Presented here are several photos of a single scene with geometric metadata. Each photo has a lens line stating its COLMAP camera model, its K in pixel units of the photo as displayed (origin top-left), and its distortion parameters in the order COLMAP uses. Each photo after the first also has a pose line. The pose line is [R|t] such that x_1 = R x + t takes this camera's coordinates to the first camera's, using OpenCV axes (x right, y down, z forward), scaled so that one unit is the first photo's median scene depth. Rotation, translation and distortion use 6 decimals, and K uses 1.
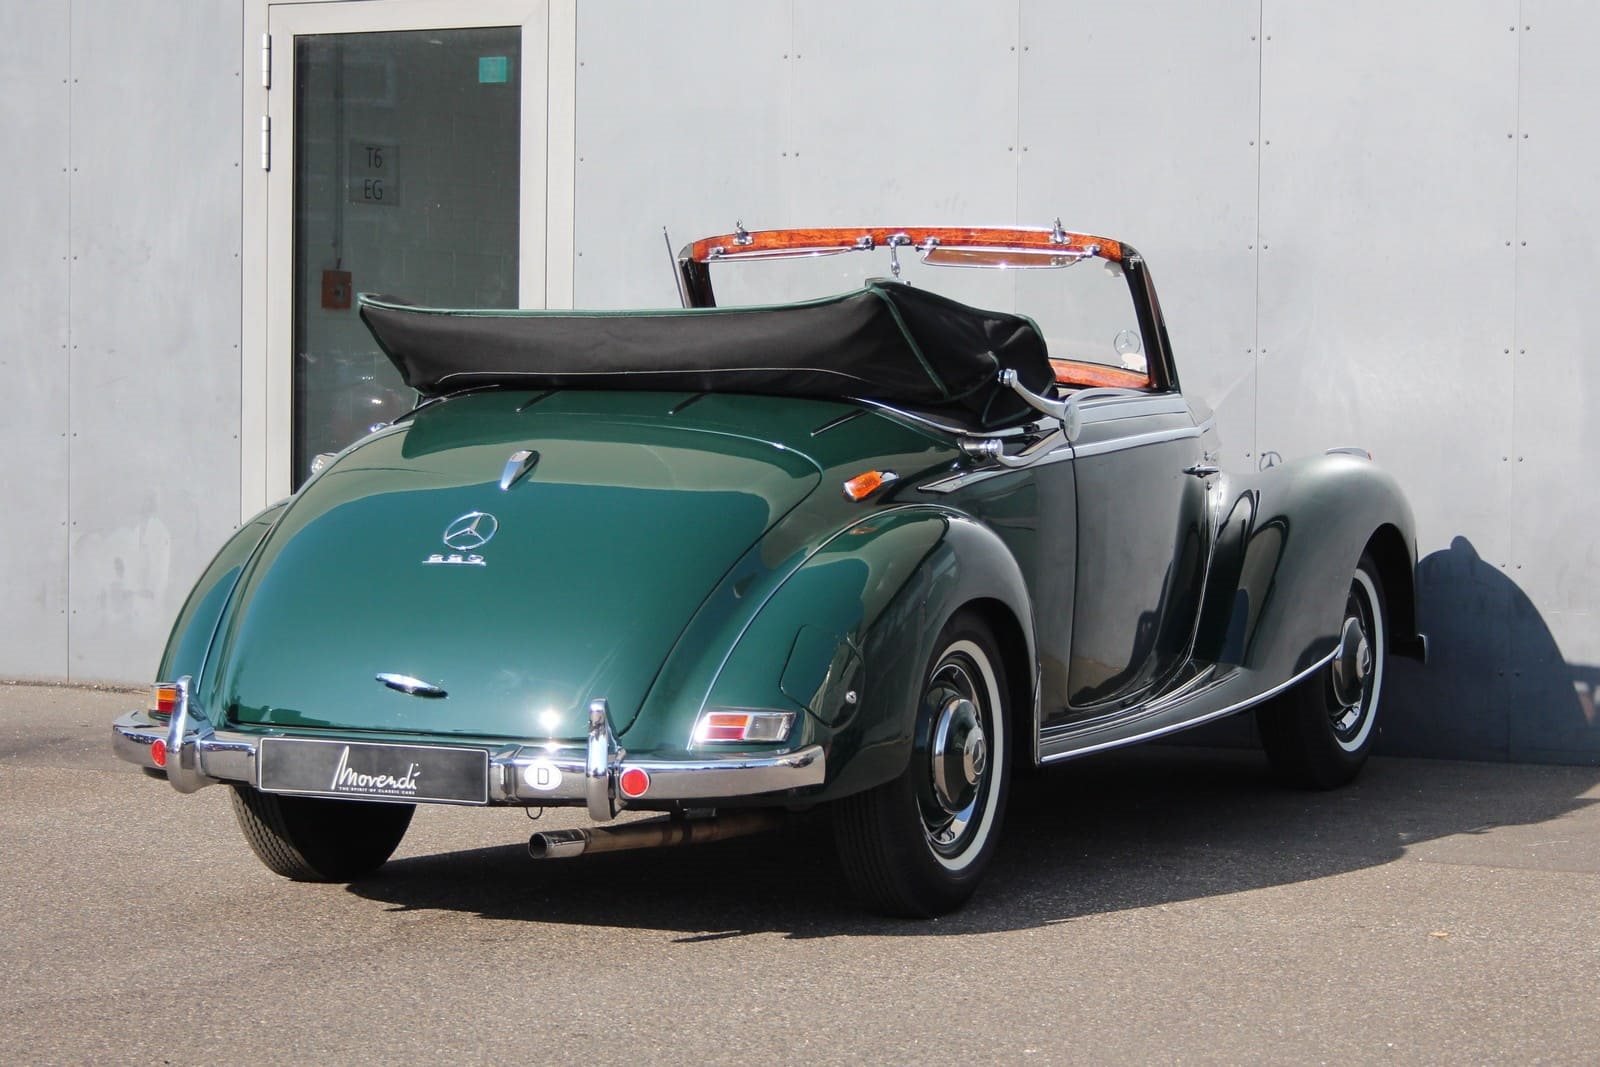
lens RADIAL K [[3240.6, 0, 800.0], [0, 3240.6, 533.5], [0, 0, 1]] dist [0.030332, -0.159236]
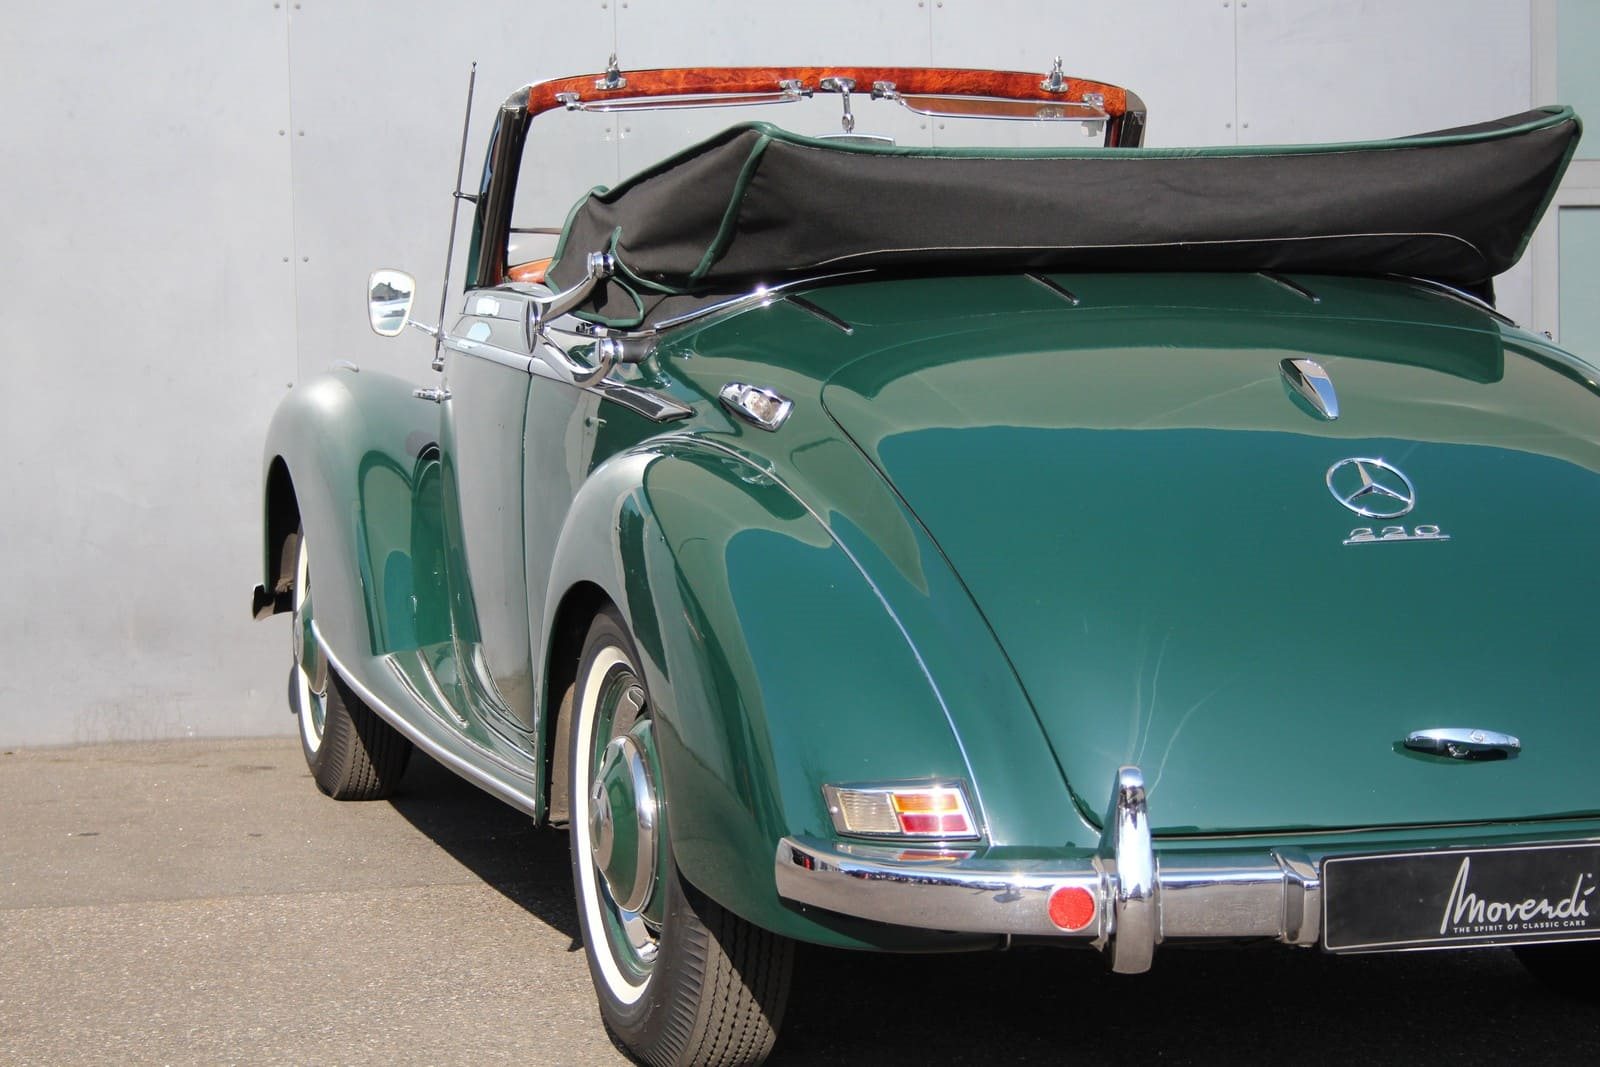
lens RADIAL K [[3240.6, 0, 800.0], [0, 3240.6, 533.5], [0, 0, 1]] dist [0.030332, -0.159236]
pose [[0.834208, -0.056207, 0.548578, -0.482939], [0.048106, 0.998417, 0.029143, -0.013922], [-0.549348, 0.002079, 0.835591, 0.494070]]
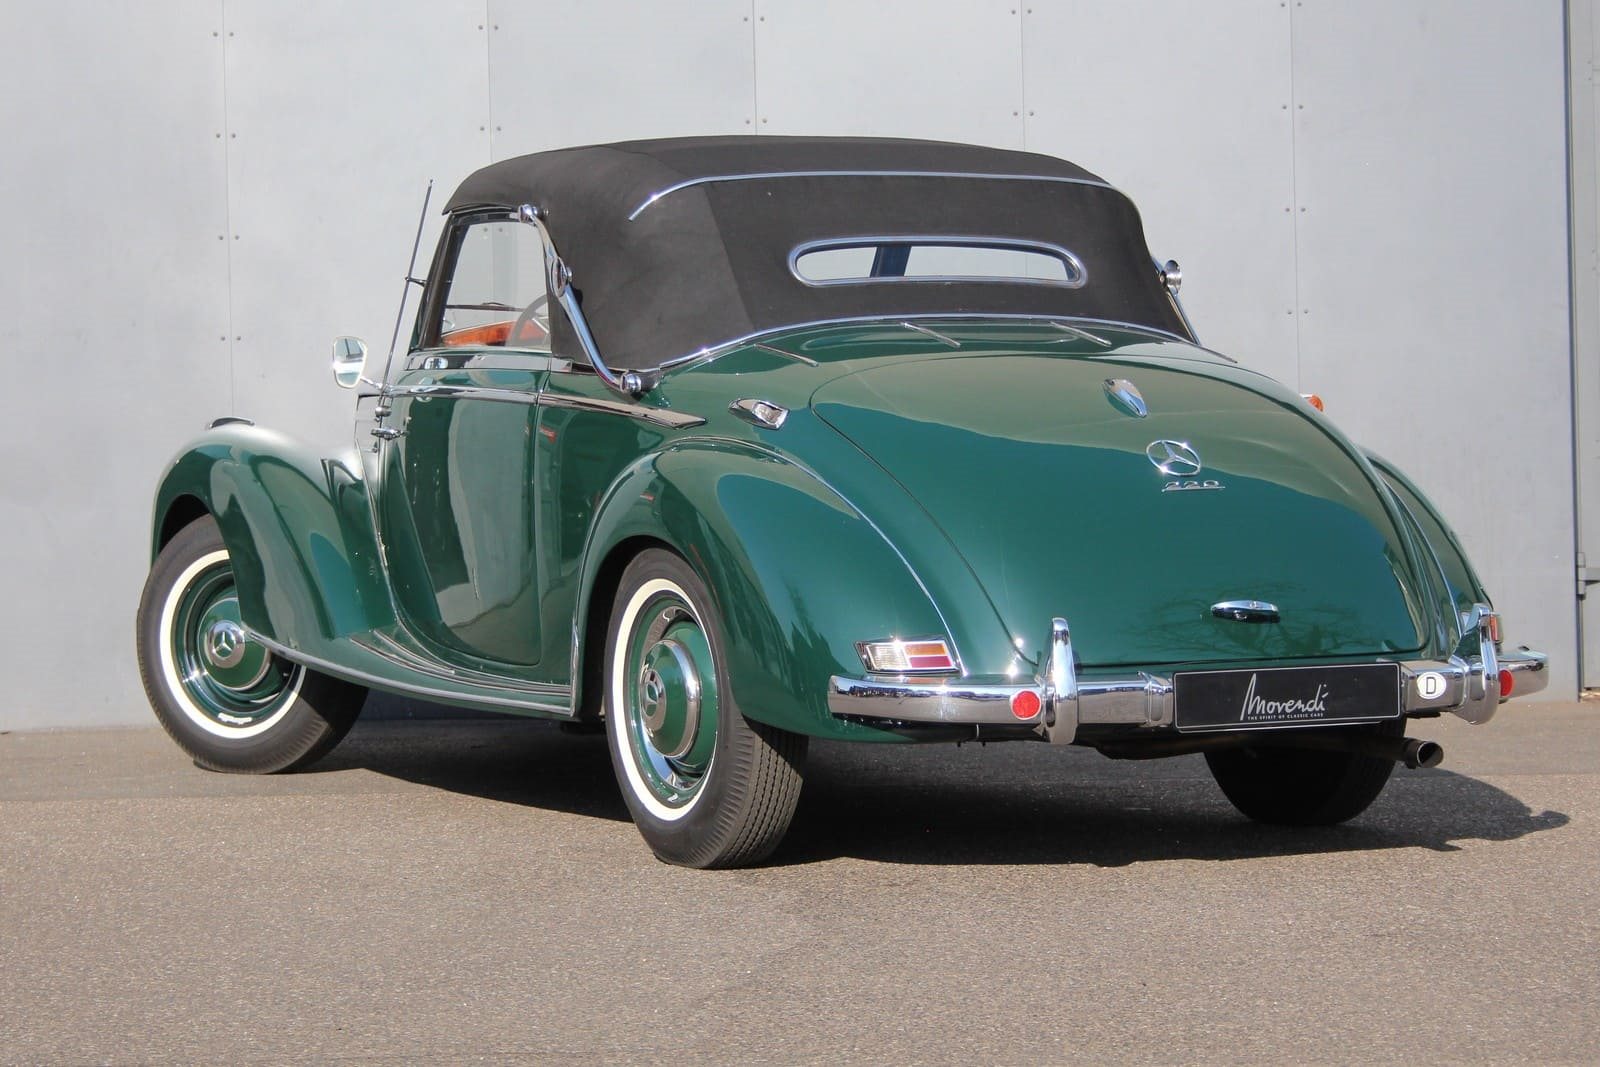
lens RADIAL K [[3240.6, 0, 800.0], [0, 3240.6, 533.5], [0, 0, 1]] dist [0.030332, -0.159236]
pose [[0.742372, -0.051277, 0.668023, -0.761890], [0.061588, 0.998068, 0.008168, 0.006382], [-0.667151, 0.035078, 0.744096, 0.317529]]
